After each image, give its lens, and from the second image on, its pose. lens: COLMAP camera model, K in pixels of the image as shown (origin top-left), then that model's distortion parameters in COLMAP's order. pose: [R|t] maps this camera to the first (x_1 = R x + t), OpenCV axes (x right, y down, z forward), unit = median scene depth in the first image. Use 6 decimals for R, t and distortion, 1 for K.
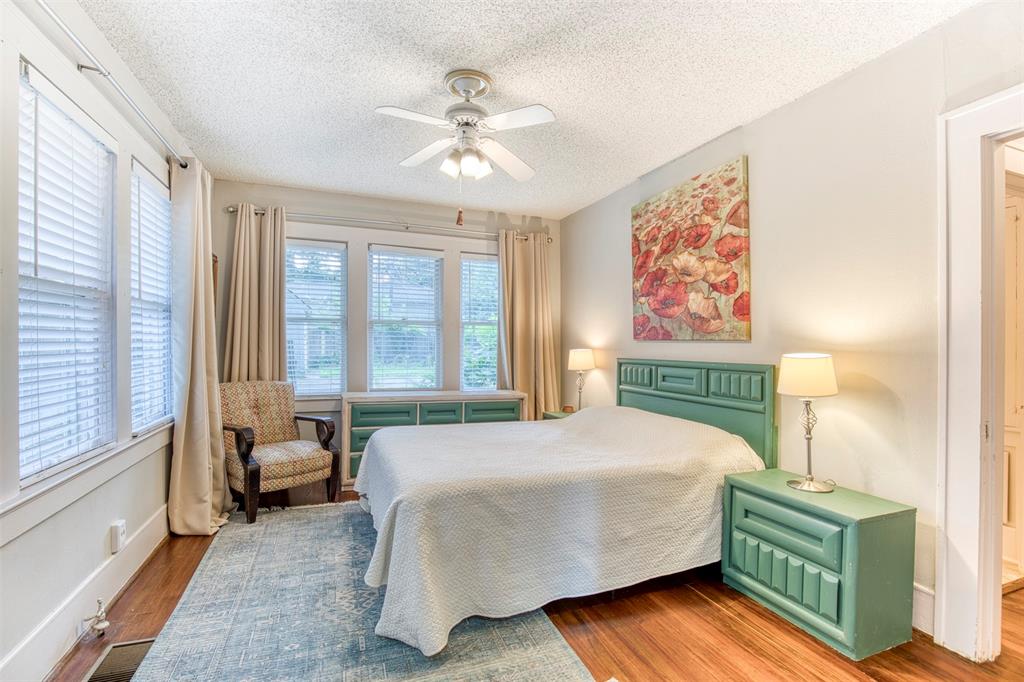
lens RADIAL K [[476.5, 0, 508.7], [0, 476.5, 341.0], [0, 0, 1]] dist [-0.021238, 0.004974]
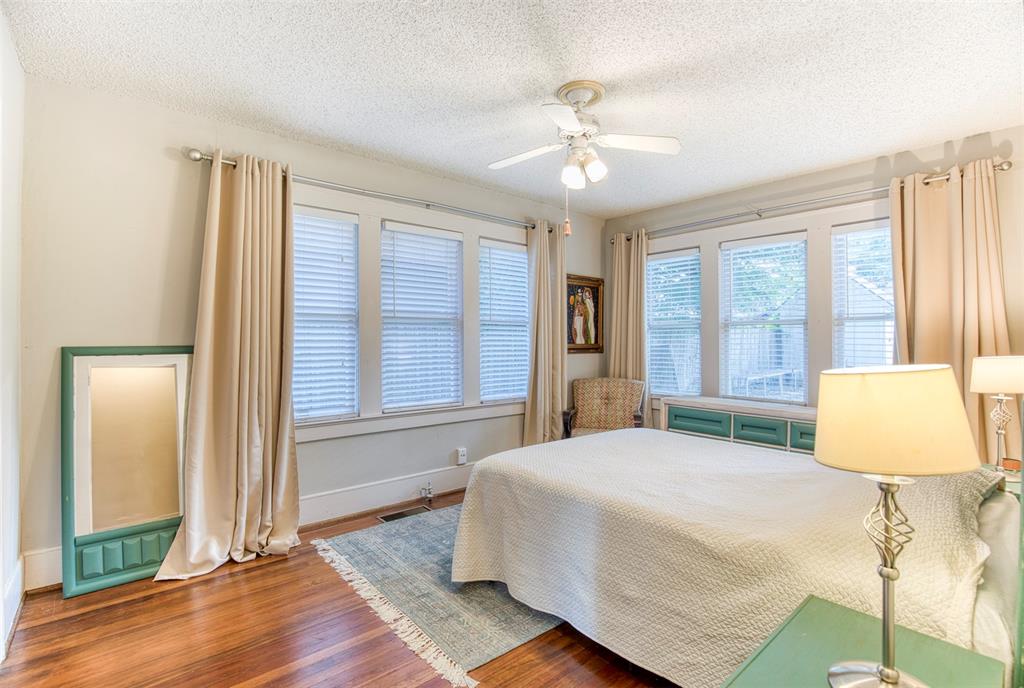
lens RADIAL K [[476.5, 0, 513.9], [0, 476.5, 346.5], [0, 0, 1]] dist [-0.021238, 0.004974]
pose [[0.348663, -0.003738, -0.937241, 0.903374], [0.005567, 0.999983, -0.001918, 0.005843], [0.937232, -0.004549, 0.348677, 0.552705]]
